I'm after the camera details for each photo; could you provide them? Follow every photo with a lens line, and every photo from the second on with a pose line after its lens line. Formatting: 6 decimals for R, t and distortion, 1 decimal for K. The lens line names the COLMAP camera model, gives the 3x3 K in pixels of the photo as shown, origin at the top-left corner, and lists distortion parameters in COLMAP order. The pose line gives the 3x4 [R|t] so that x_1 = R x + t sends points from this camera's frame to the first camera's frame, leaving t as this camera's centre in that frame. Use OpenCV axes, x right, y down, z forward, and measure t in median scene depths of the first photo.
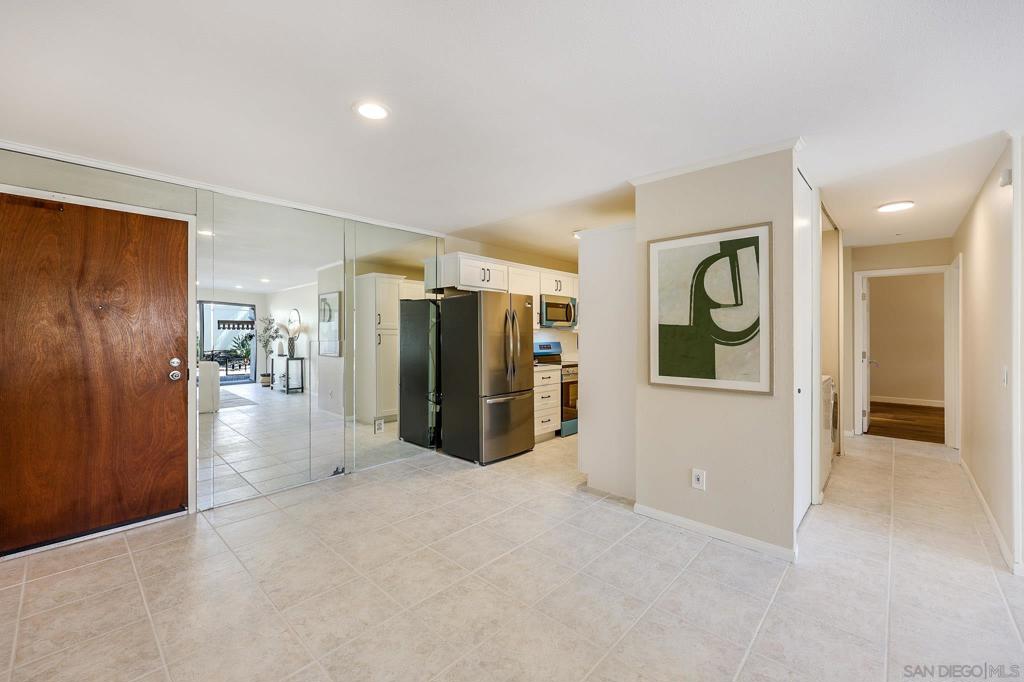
lens RADIAL K [[418.6, 0, 504.0], [0, 418.6, 334.4], [0, 0, 1]] dist [-0.002646, -0.000479]
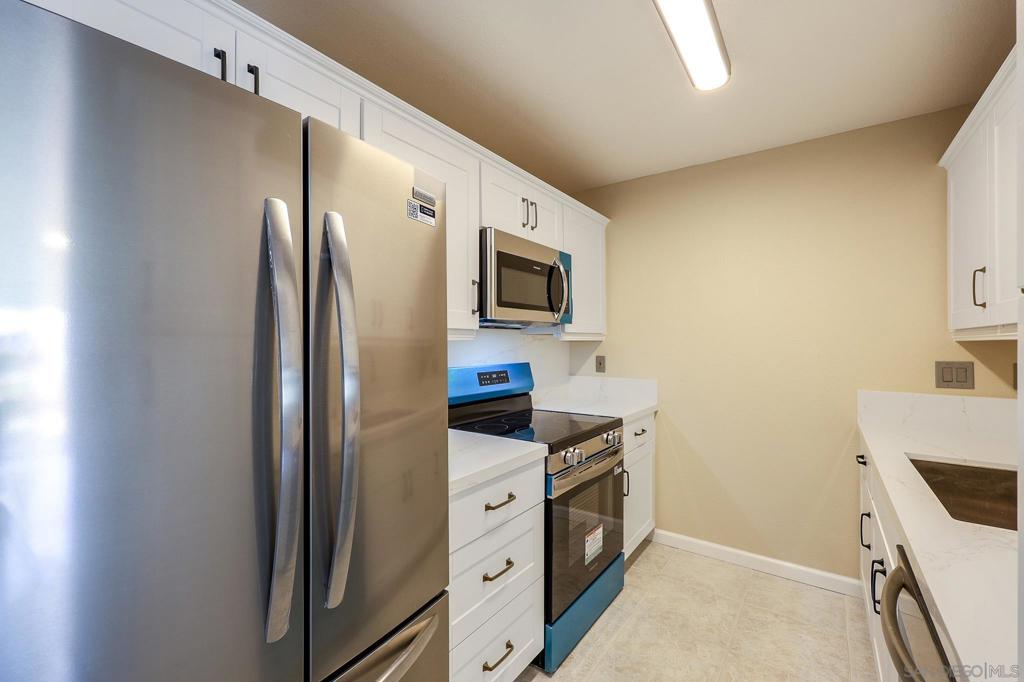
lens RADIAL K [[418.6, 0, 502.4], [0, 418.6, 339.3], [0, 0, 1]] dist [-0.002646, -0.000479]
pose [[0.992076, 0.002569, 0.125614, 0.084806], [-0.002212, 0.999993, -0.002978, -0.006121], [-0.125621, 0.002677, 0.992075, 0.906358]]
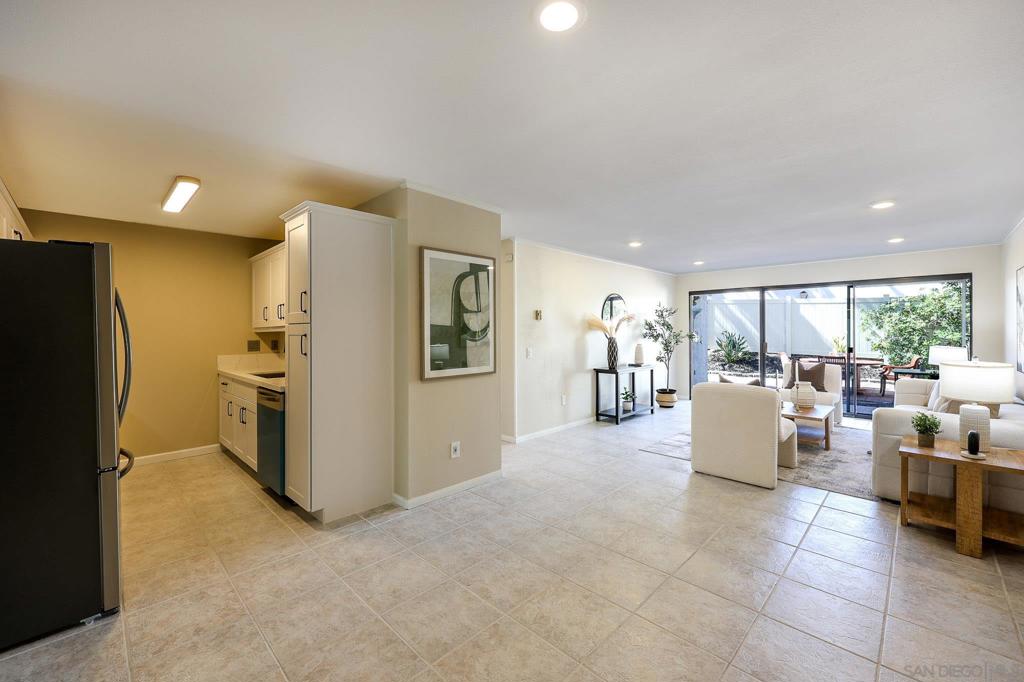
lens RADIAL K [[418.6, 0, 511.9], [0, 418.6, 332.9], [0, 0, 1]] dist [-0.002646, -0.000479]
pose [[0.014174, -0.001558, 0.999898, -0.529995], [0.007374, 0.999972, 0.001453, -0.000904], [-0.999872, 0.007353, 0.014185, 0.558240]]
